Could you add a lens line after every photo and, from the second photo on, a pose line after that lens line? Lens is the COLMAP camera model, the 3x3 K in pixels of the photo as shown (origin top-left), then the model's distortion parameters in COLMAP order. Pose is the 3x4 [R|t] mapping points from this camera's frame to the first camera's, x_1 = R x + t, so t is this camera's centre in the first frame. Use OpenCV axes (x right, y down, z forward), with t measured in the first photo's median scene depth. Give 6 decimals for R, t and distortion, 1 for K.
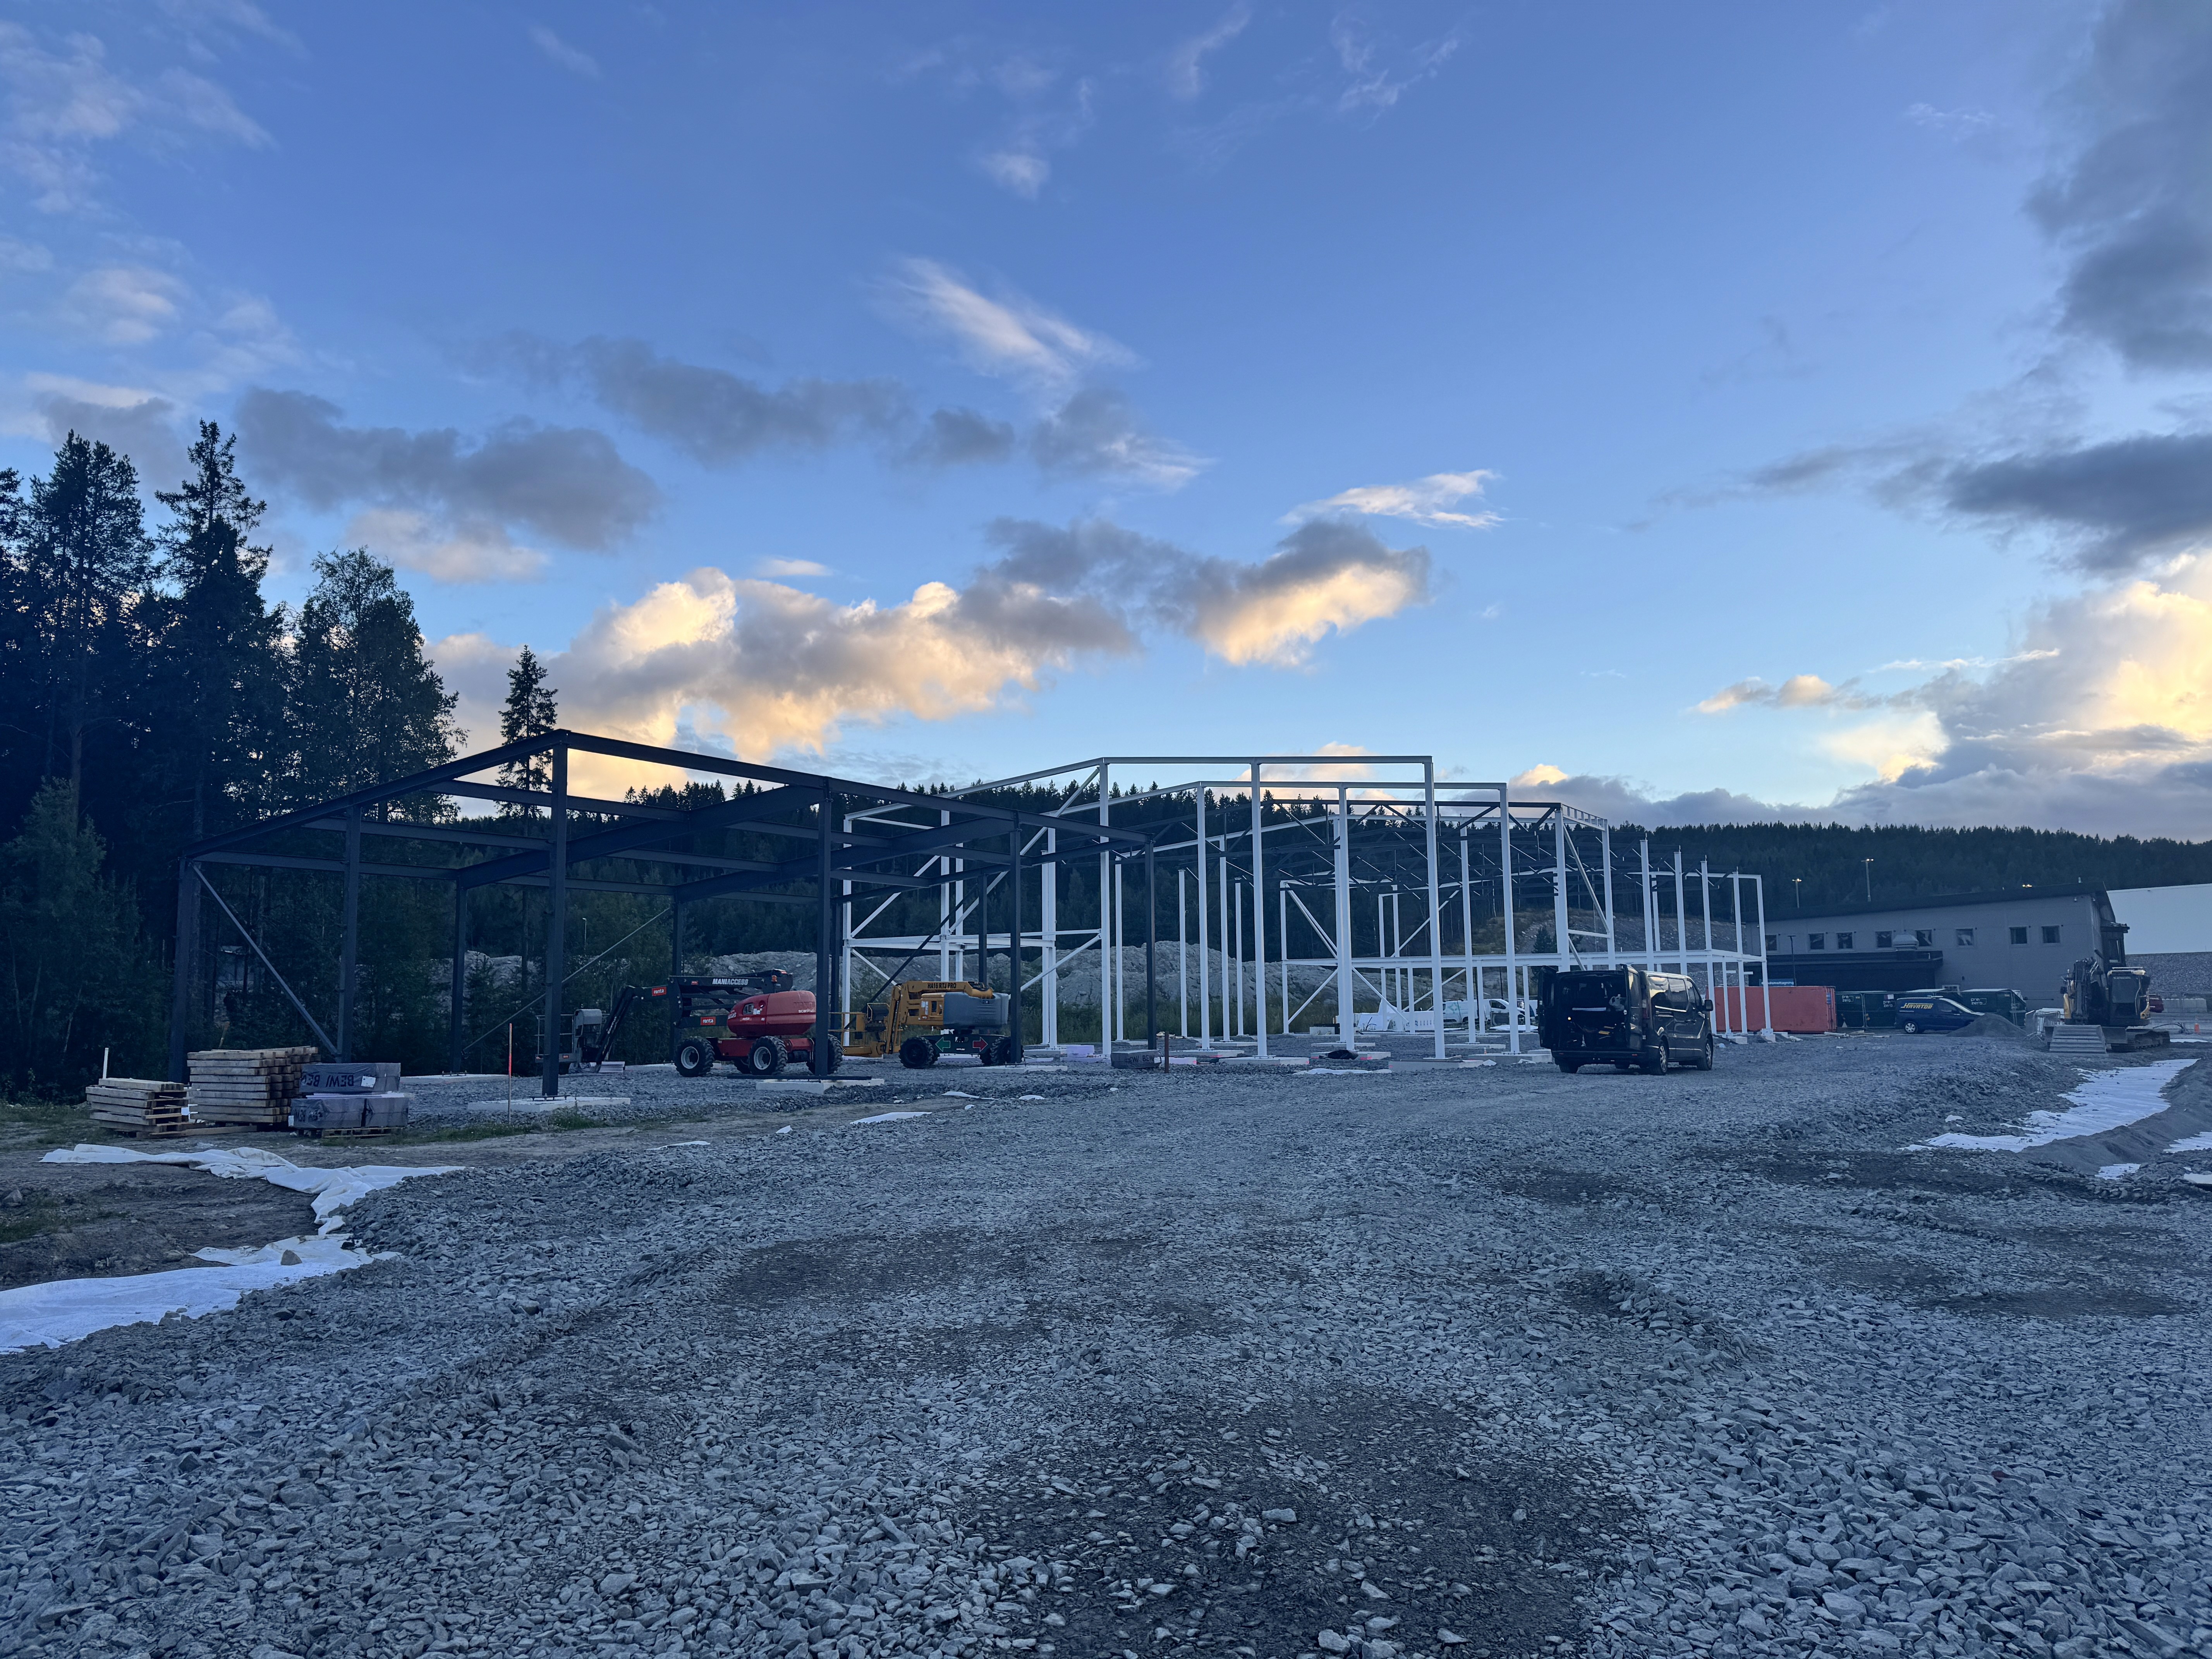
lens RADIAL K [[1533.1, 0, 1074.6], [0, 1533.1, 830.6], [0, 0, 1]] dist [0.057334, -0.039689]
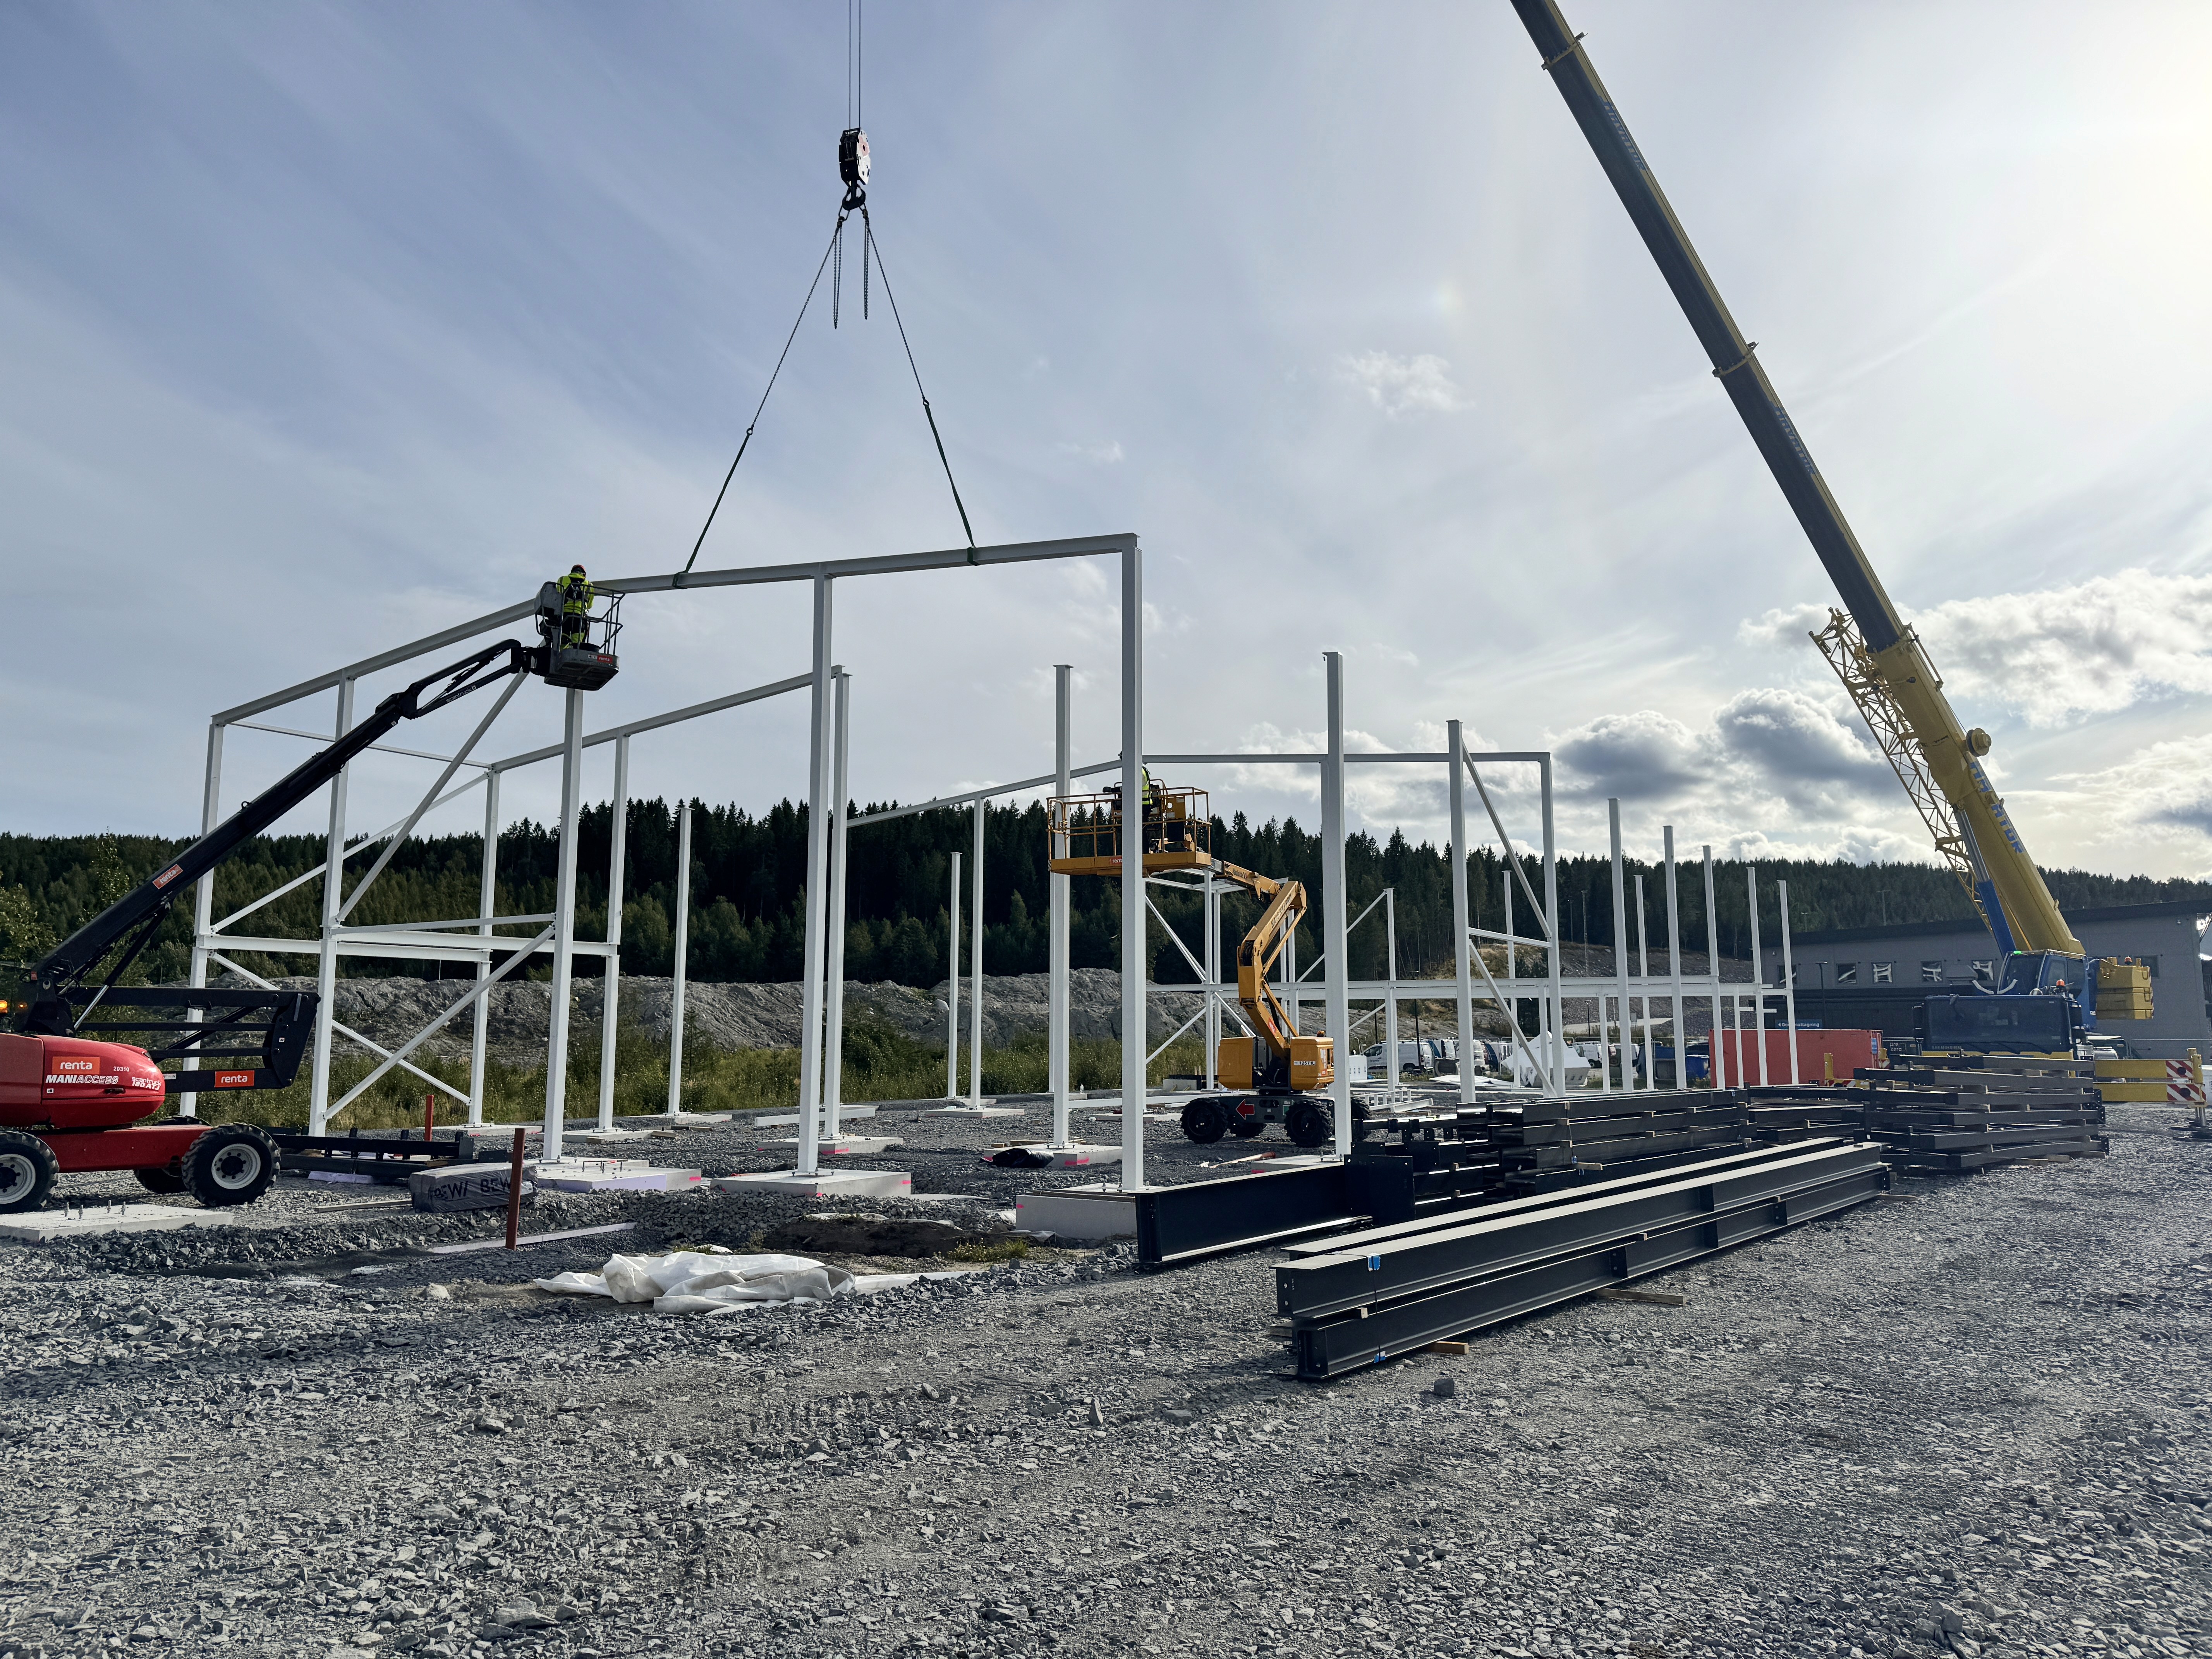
lens RADIAL K [[1533.1, 0, 1108.3], [0, 1533.1, 822.8], [0, 0, 1]] dist [0.057334, -0.039689]
pose [[0.999766, 0.012123, 0.017925, 0.672111], [-0.011631, 0.999560, -0.027274, 0.163209], [-0.018247, 0.027059, 0.999467, 1.671821]]
